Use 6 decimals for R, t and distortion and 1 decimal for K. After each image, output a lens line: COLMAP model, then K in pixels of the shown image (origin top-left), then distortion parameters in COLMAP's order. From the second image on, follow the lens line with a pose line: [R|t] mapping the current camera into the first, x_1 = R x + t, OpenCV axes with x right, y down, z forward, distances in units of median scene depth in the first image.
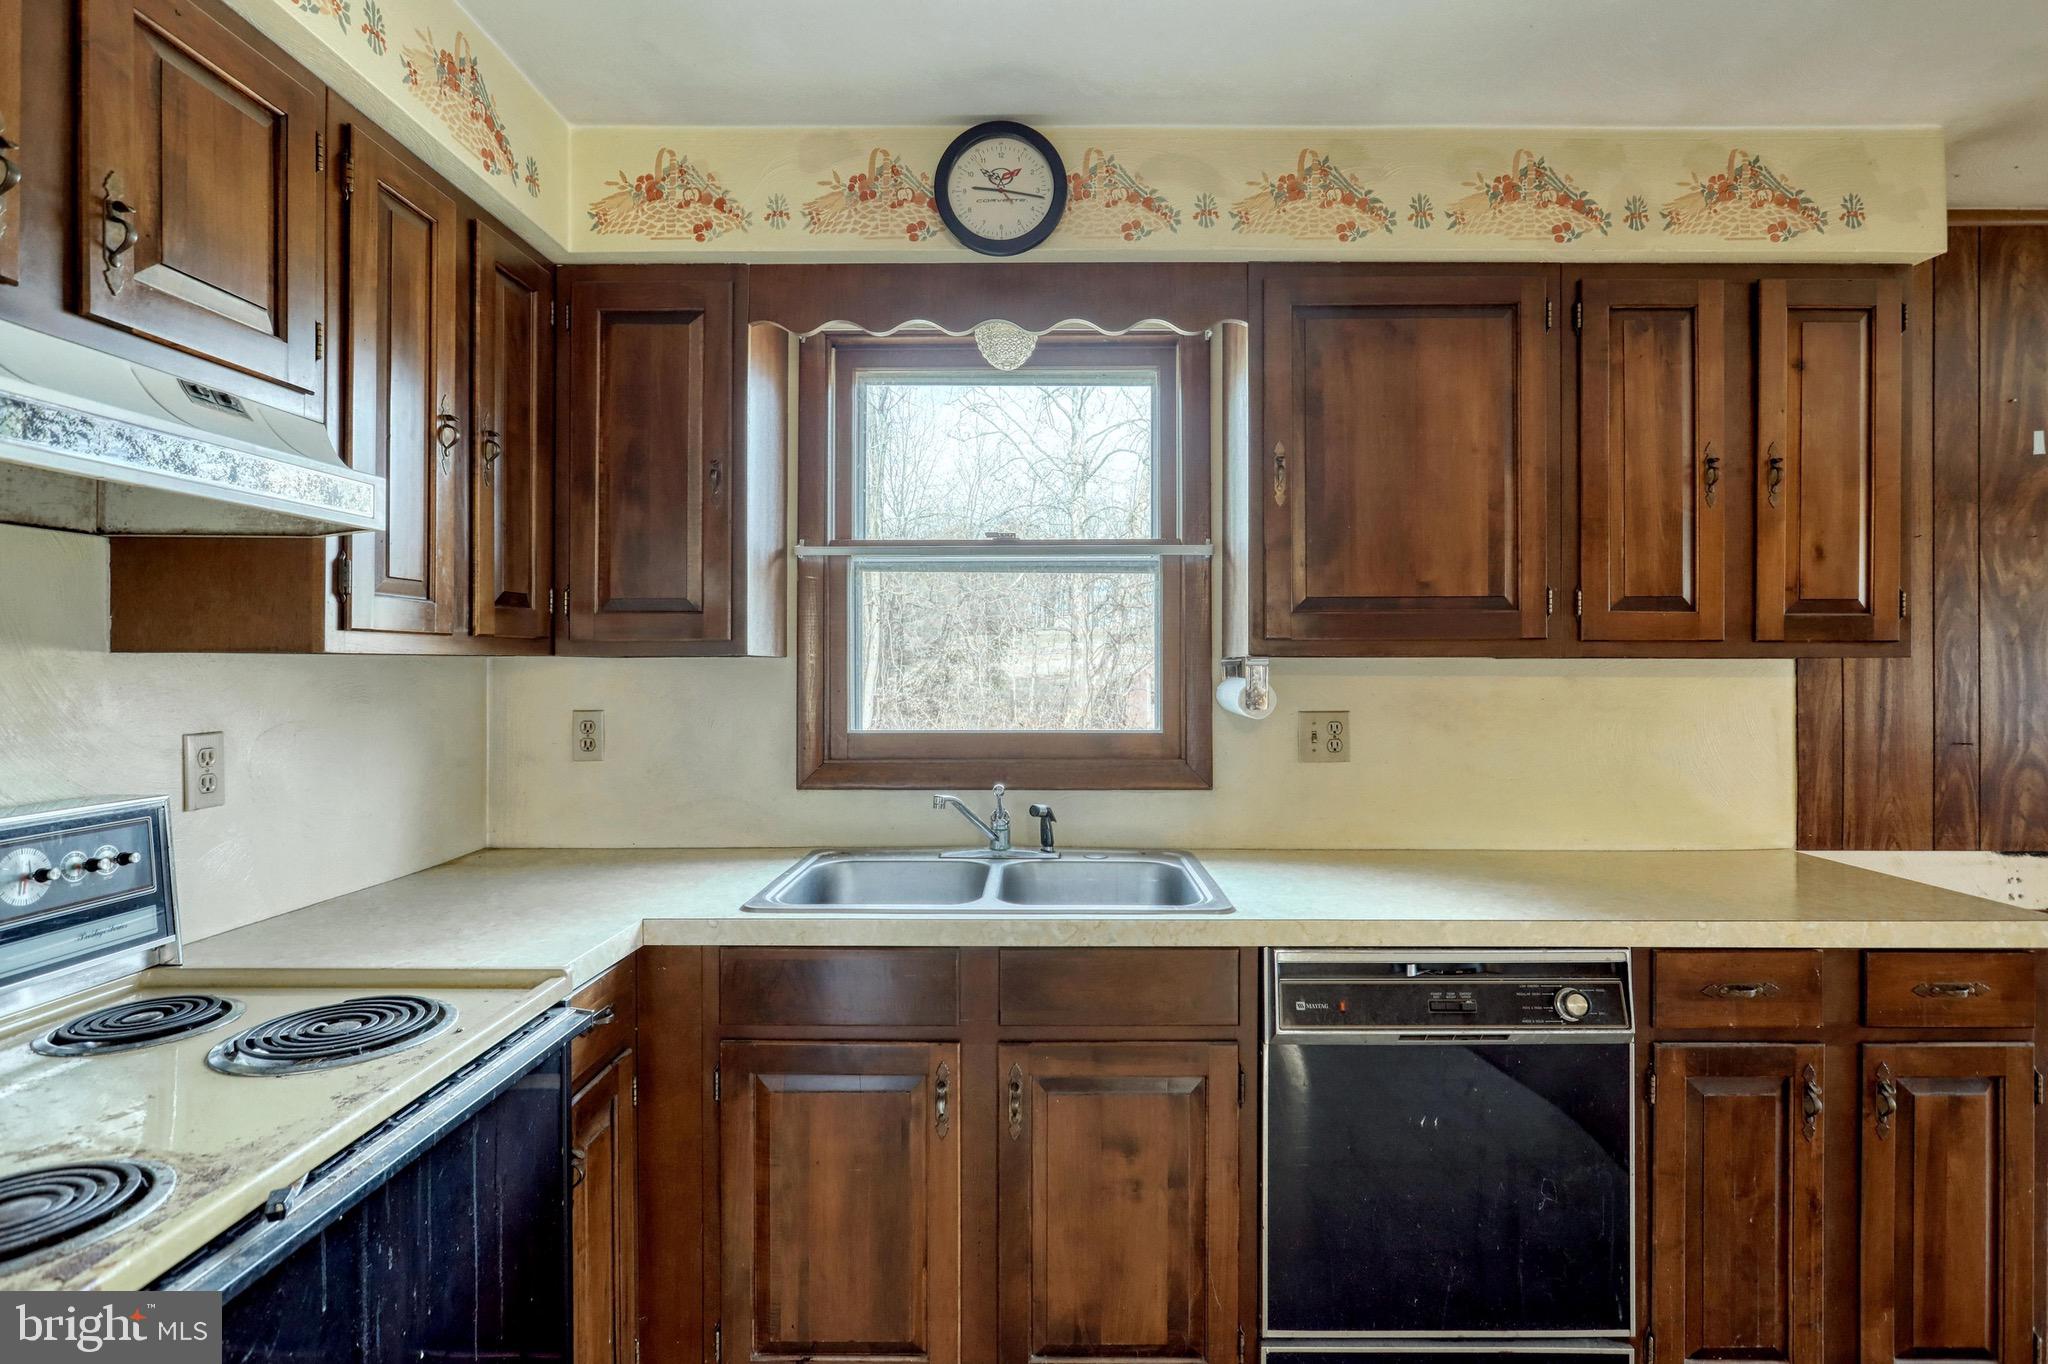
lens RADIAL K [[1008.1, 0, 1028.2], [0, 1008.1, 677.5], [0, 0, 1]] dist [-0.005407, -0.000057]
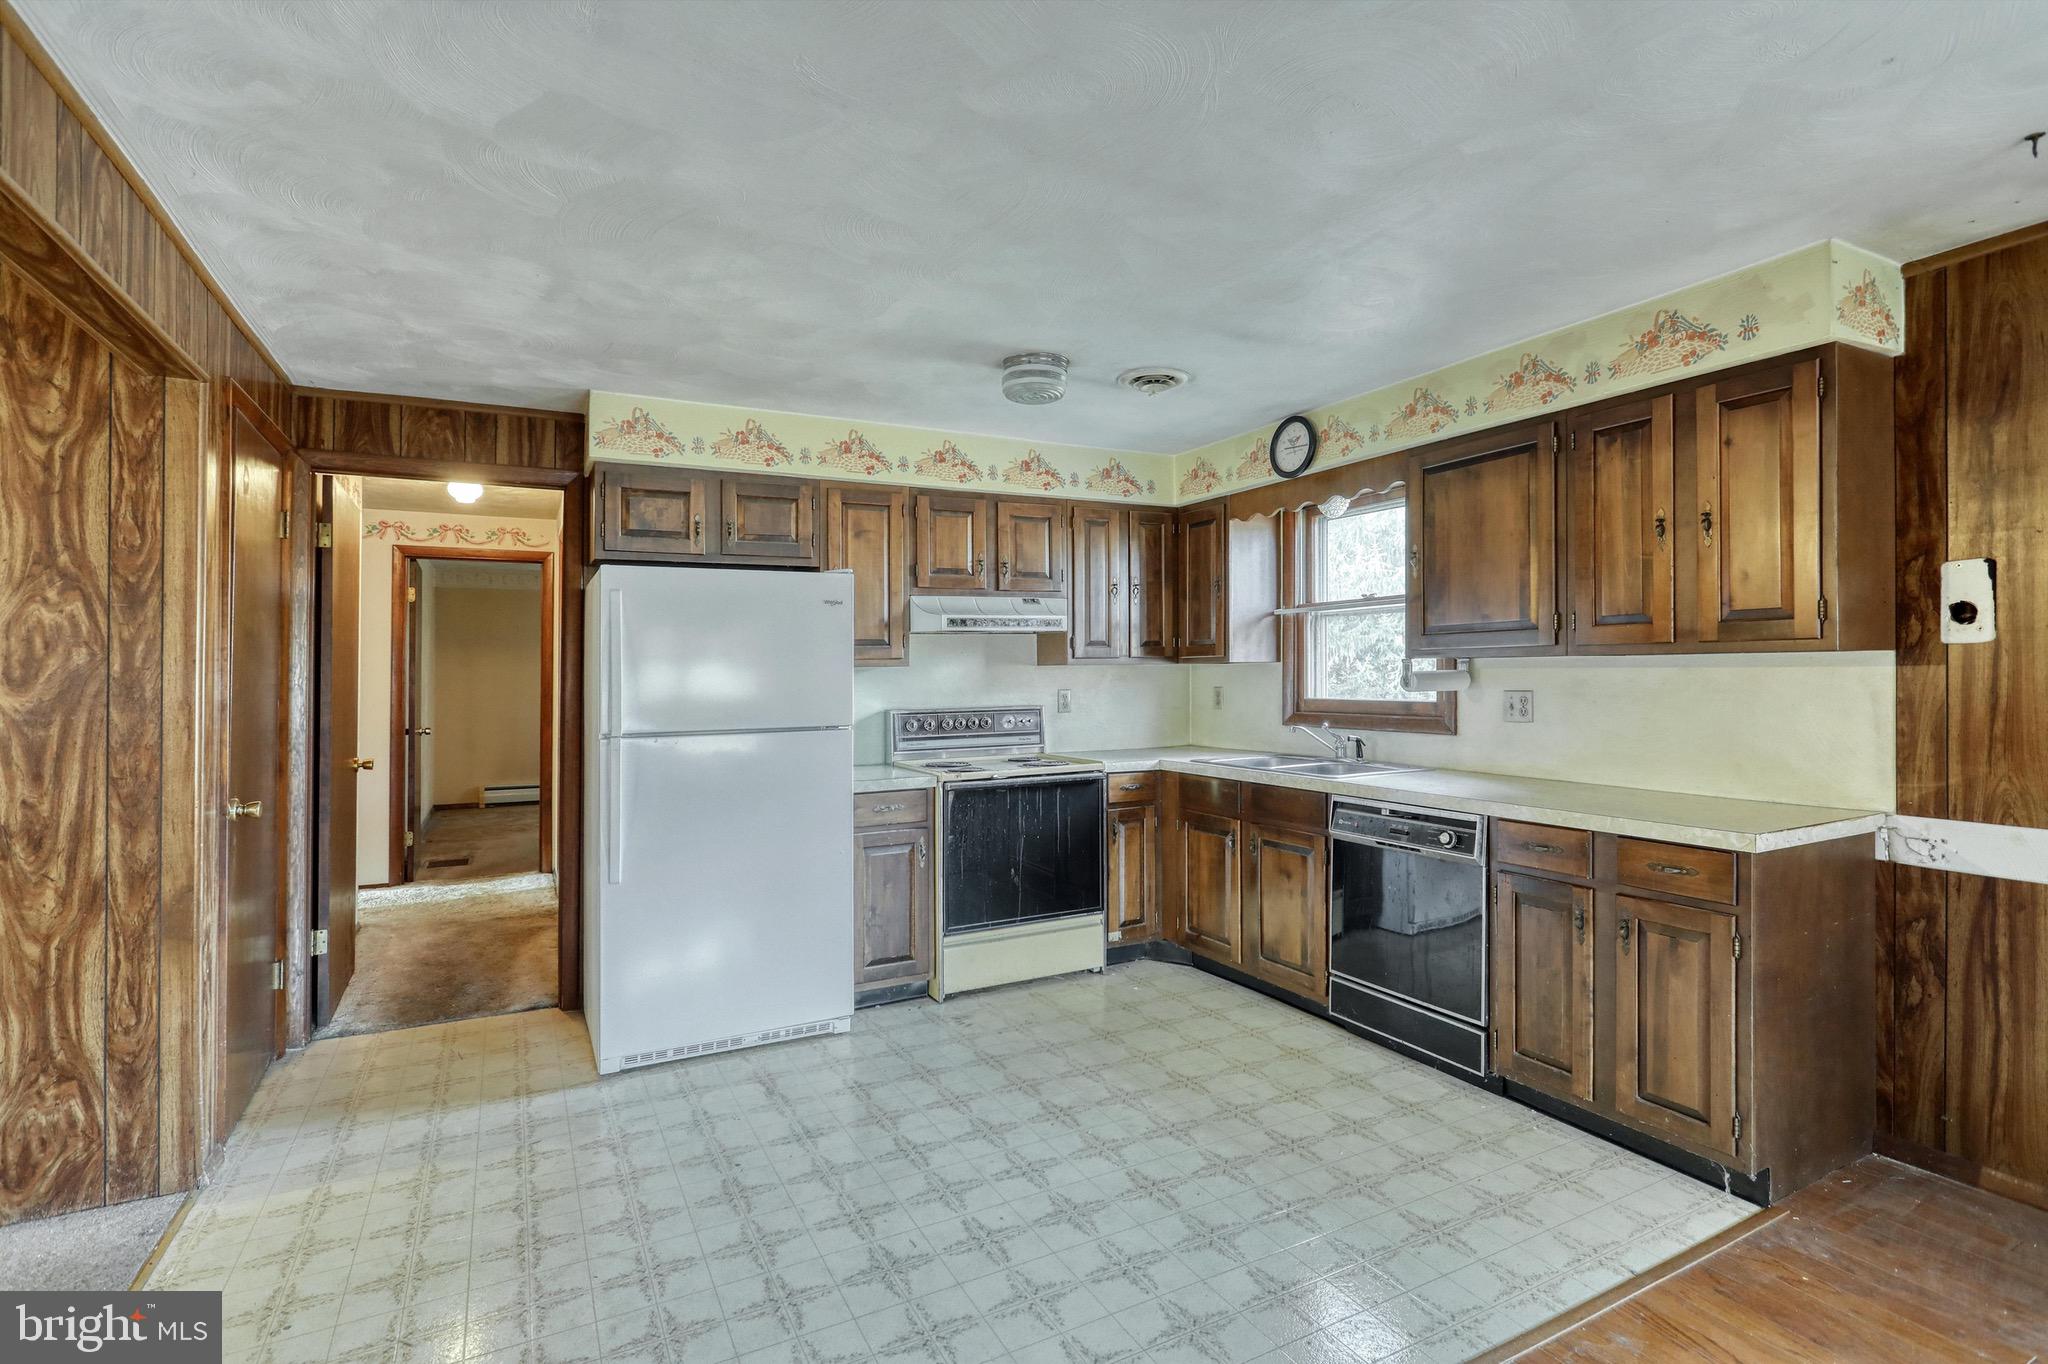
lens RADIAL K [[1000.0, 0, 1077.4], [0, 1000.0, 672.2], [0, 0, 1]] dist [-0.001318, 0.000897]
pose [[0.515398, -0.006477, -0.856926, 1.522037], [0.001982, 0.999978, -0.006366, 0.014714], [0.856948, 0.001582, 0.515400, -0.494991]]
